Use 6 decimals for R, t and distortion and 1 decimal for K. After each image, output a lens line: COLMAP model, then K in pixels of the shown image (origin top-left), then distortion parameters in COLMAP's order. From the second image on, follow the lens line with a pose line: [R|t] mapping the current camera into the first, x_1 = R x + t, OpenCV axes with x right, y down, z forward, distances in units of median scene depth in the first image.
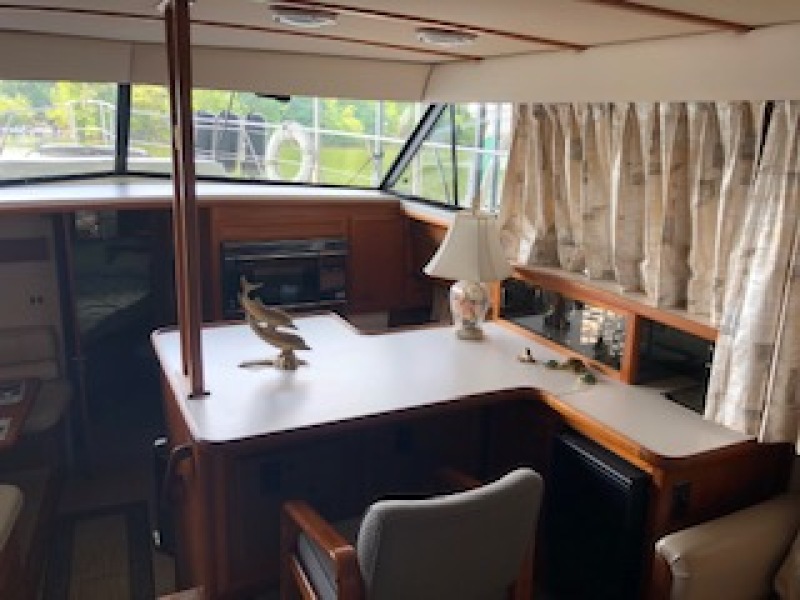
lens RADIAL K [[667.0, 0, 400.0], [0, 667.0, 300.0], [0, 0, 1]] dist [0.111417, -0.148662]
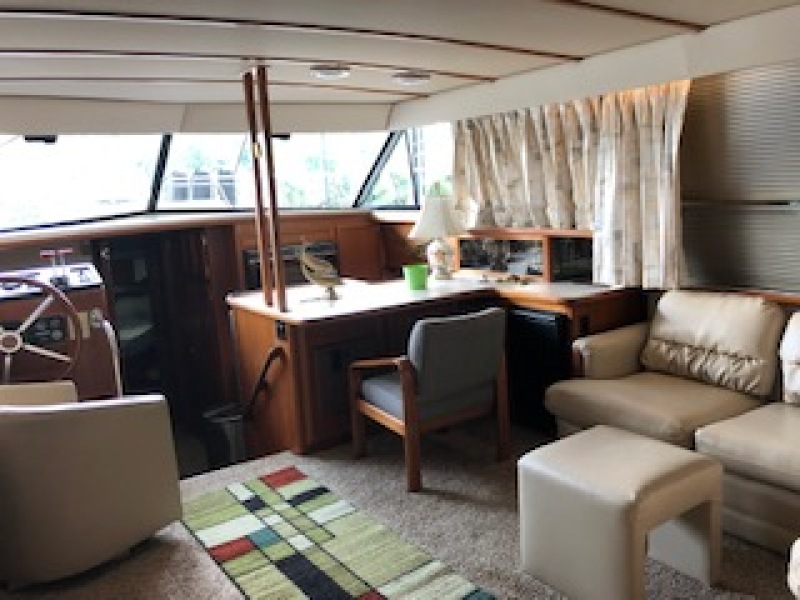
lens RADIAL K [[667.0, 0, 400.0], [0, 667.0, 300.0], [0, 0, 1]] dist [0.111417, -0.148662]
pose [[0.988446, -0.108595, 0.105739, -0.148301], [0.117744, 0.989442, -0.084508, 0.212405], [-0.095446, 0.095982, 0.990796, -0.433452]]
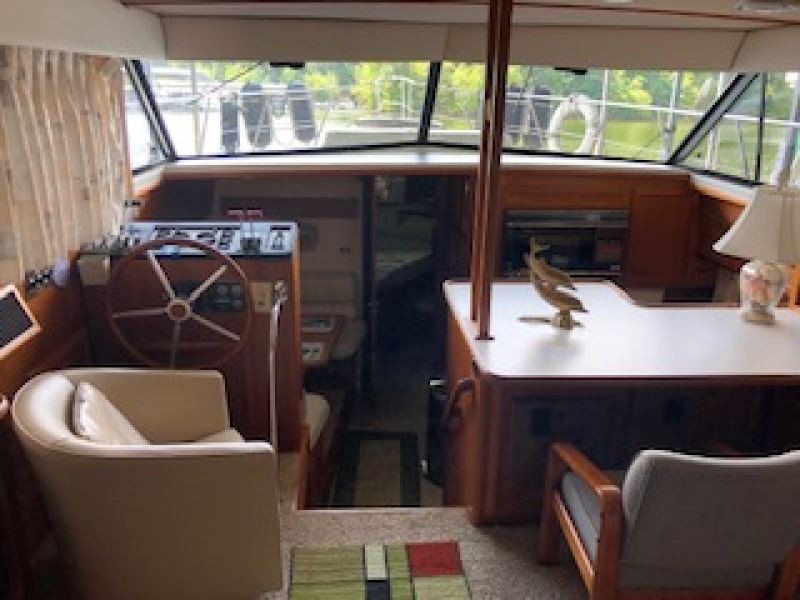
lens RADIAL K [[677.3, 0, 400.0], [0, 677.3, 300.0], [0, 0, 1]] dist [0.015402, 0.006619]
pose [[0.925406, 0.106007, -0.363850, -0.017263], [-0.093302, 0.994259, 0.052372, 0.022621], [0.367313, -0.014518, 0.929984, -0.084208]]
